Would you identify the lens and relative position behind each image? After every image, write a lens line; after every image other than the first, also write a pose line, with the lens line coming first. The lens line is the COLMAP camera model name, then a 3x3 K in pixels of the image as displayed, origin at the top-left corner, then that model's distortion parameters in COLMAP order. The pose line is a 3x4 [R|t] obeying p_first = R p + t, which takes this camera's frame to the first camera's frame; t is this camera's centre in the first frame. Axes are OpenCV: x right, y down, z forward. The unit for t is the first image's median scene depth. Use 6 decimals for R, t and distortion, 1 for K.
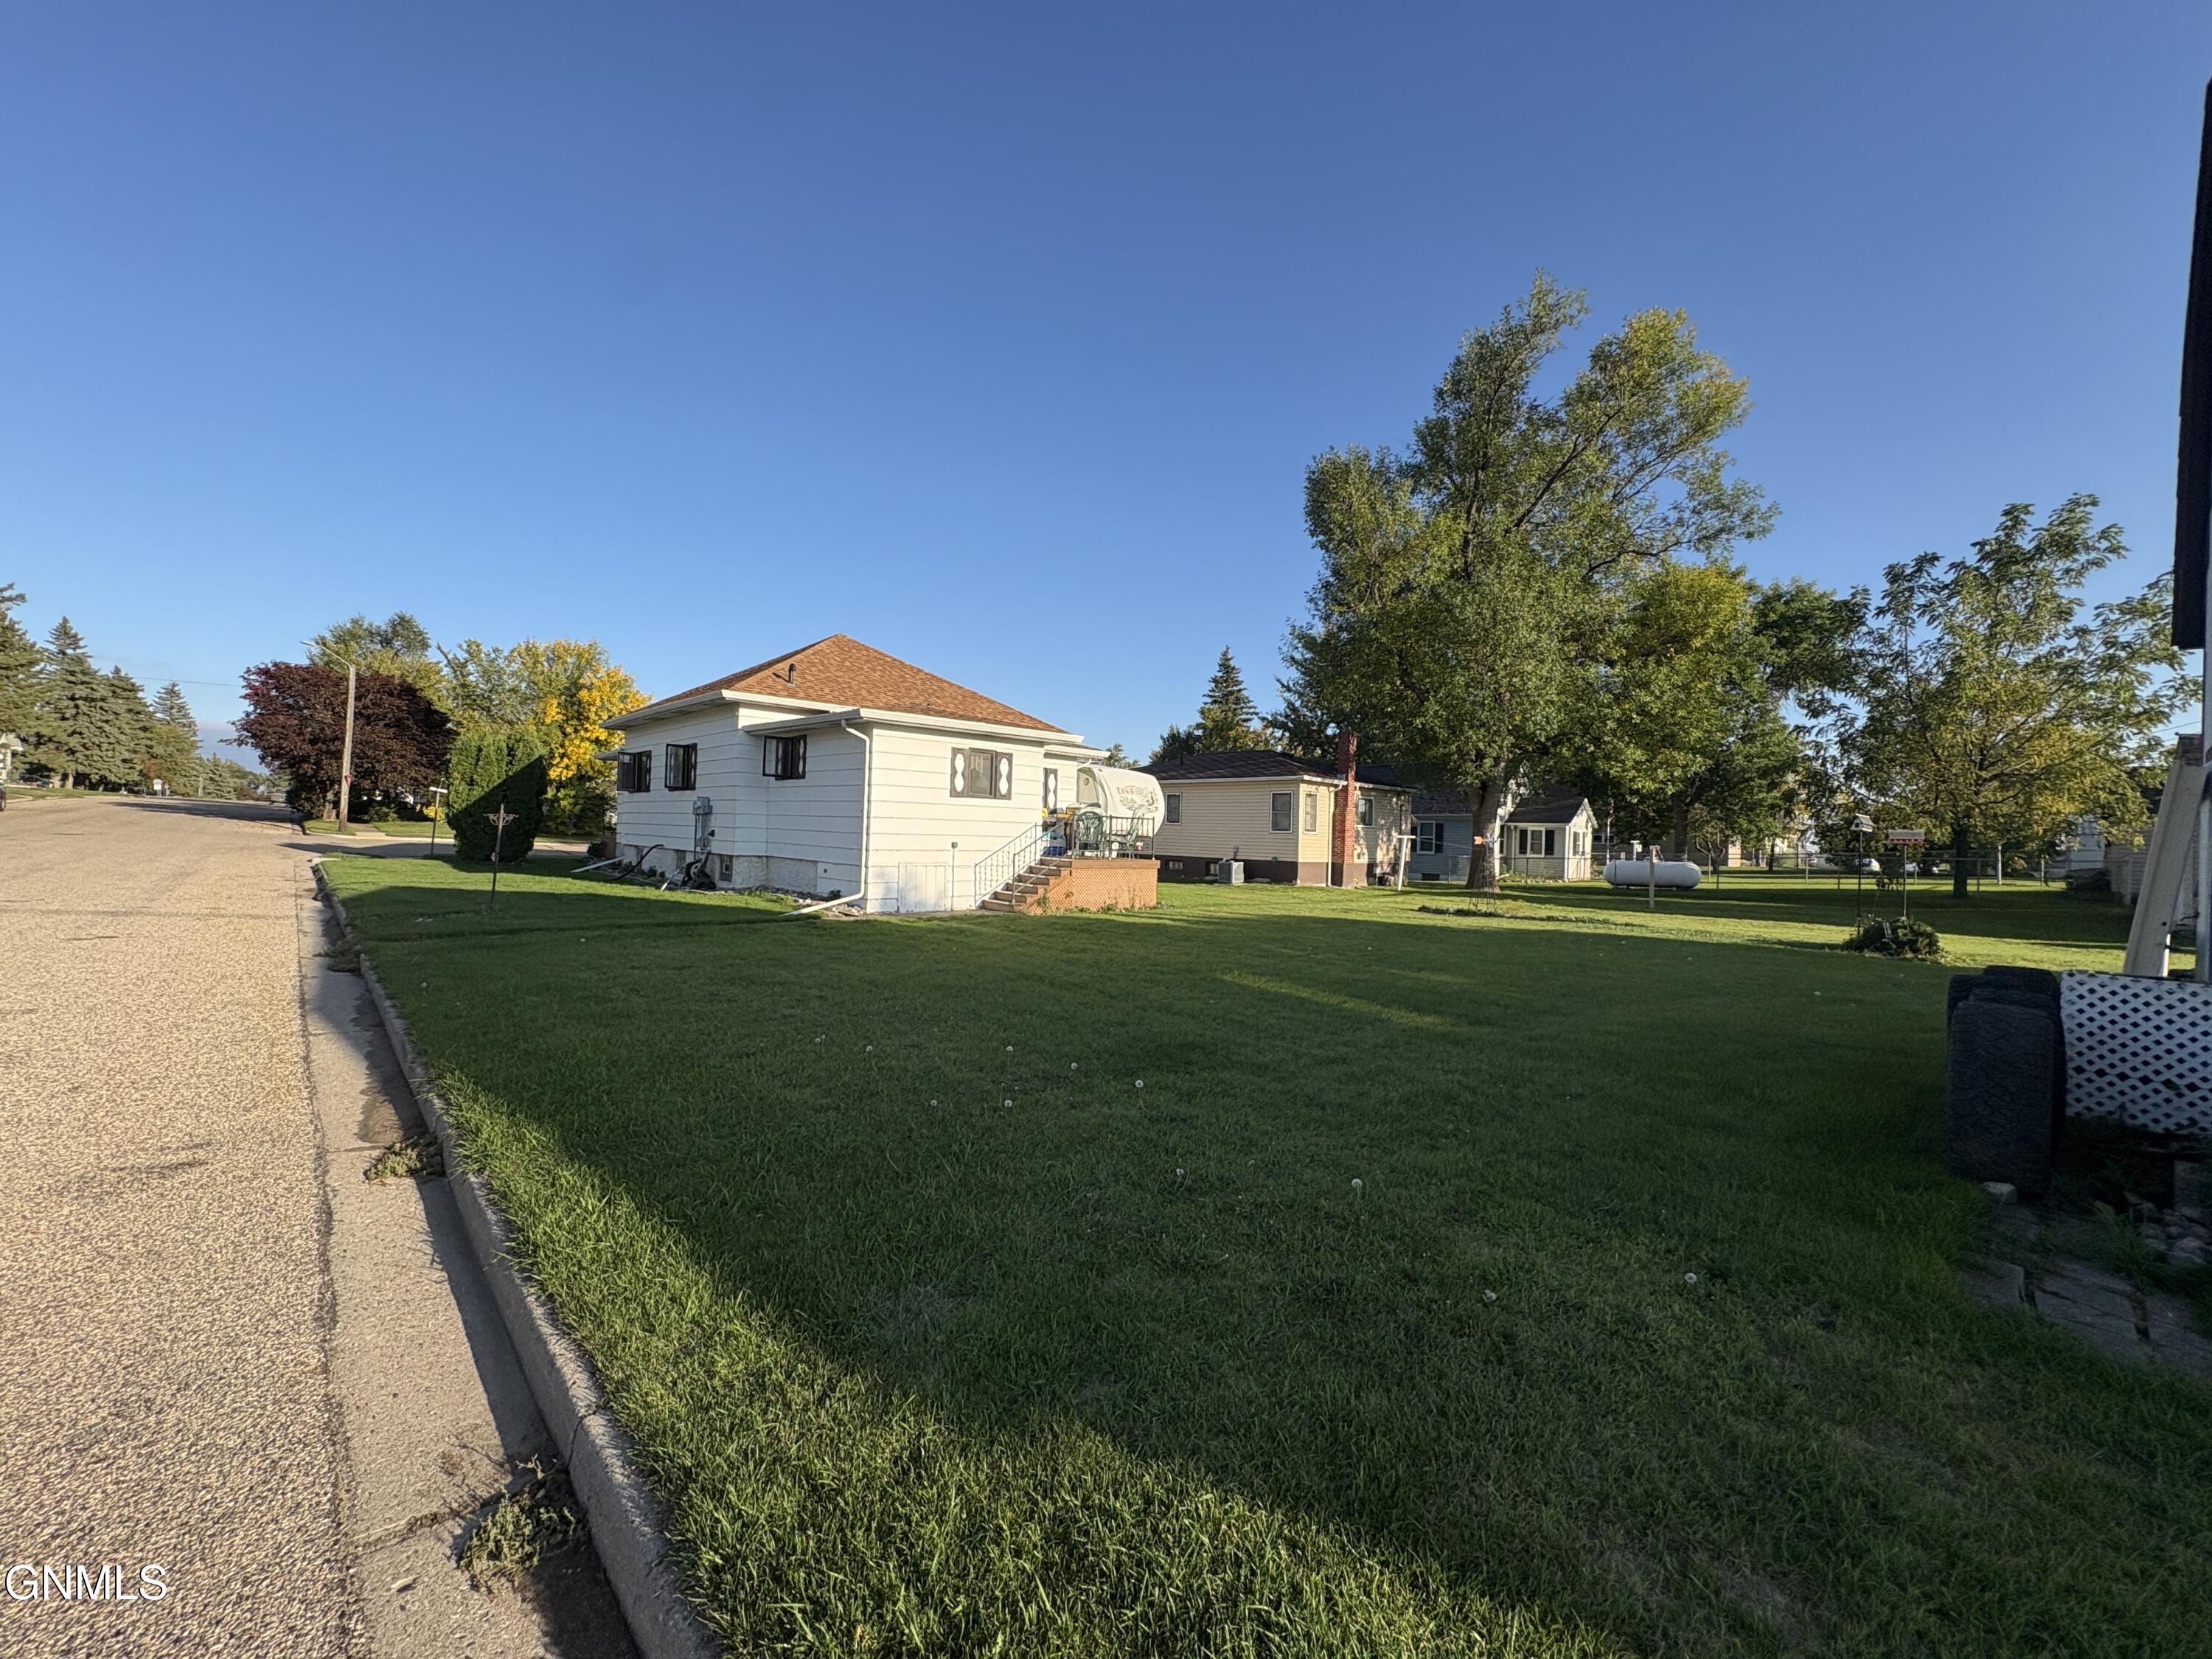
lens RADIAL K [[879.3, 0, 1105.3], [0, 879.3, 829.5], [0, 0, 1]] dist [-0.000035, -0.000029]
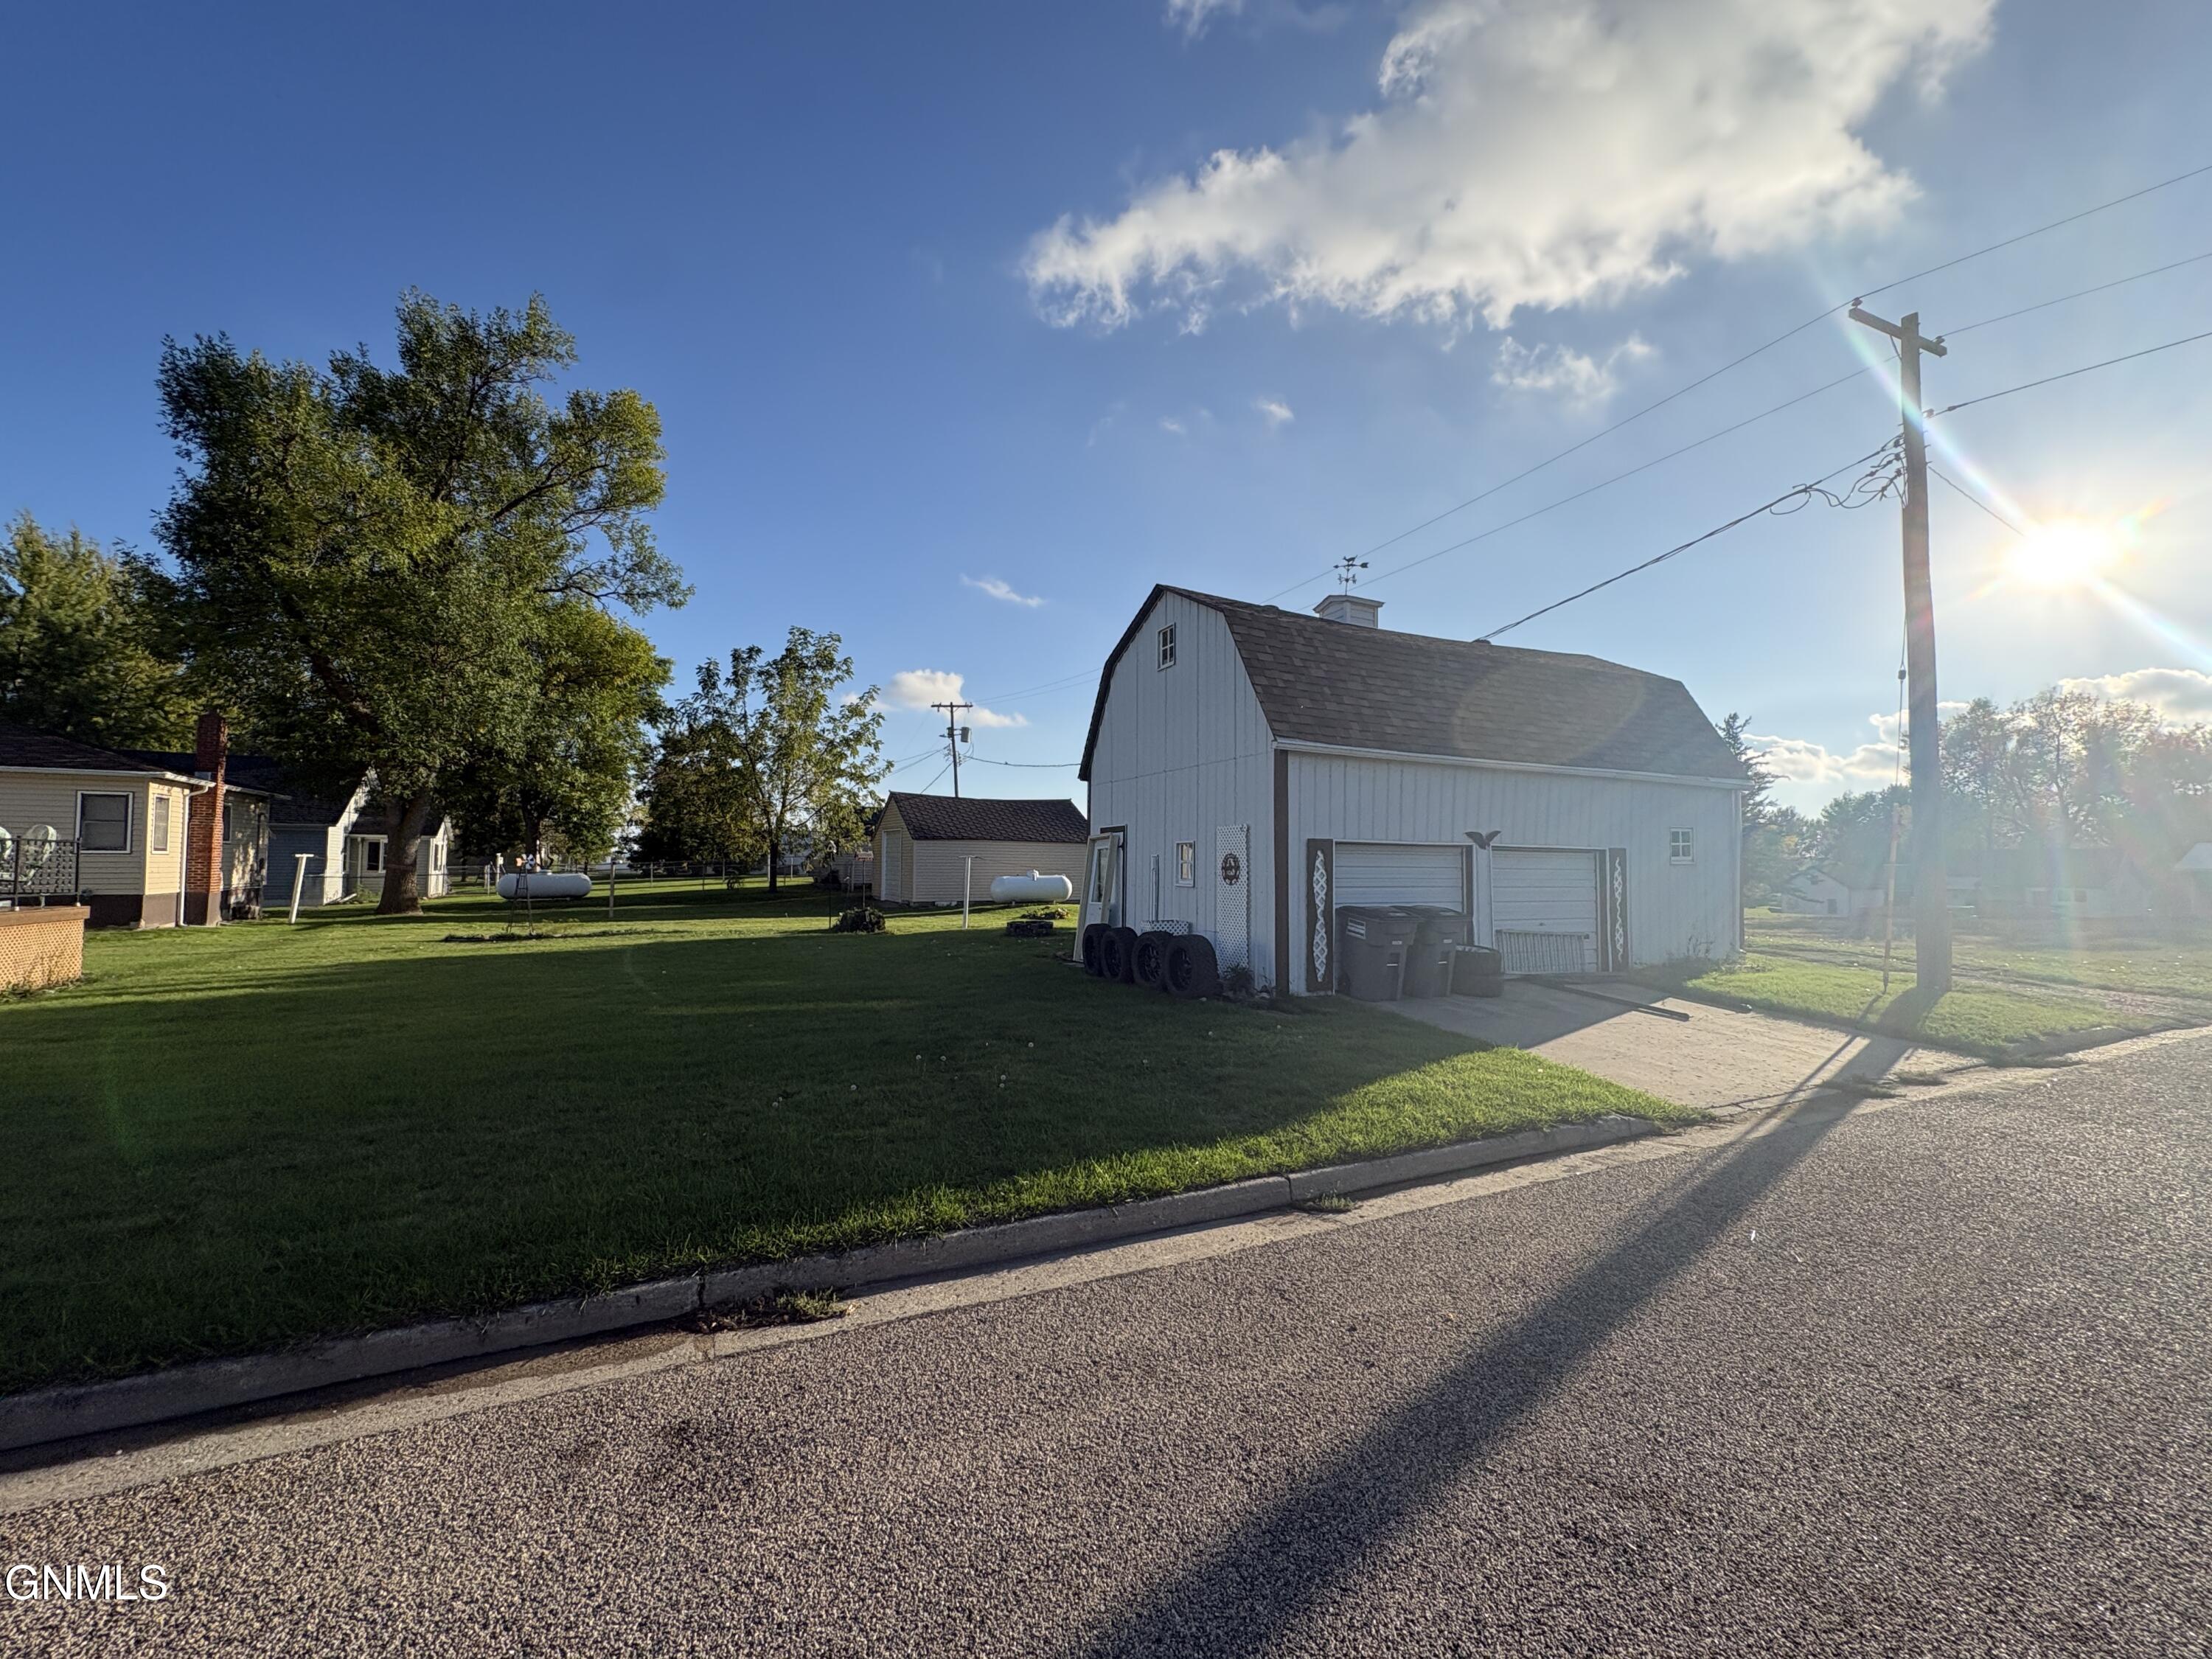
lens RADIAL K [[879.3, 0, 1110.1], [0, 879.3, 829.6], [0, 0, 1]] dist [-0.000035, -0.000029]
pose [[0.276744, 0.011224, 0.960878, -0.245049], [-0.006959, 0.999929, -0.009676, -0.013788], [-0.960918, -0.004009, 0.276803, 0.072994]]
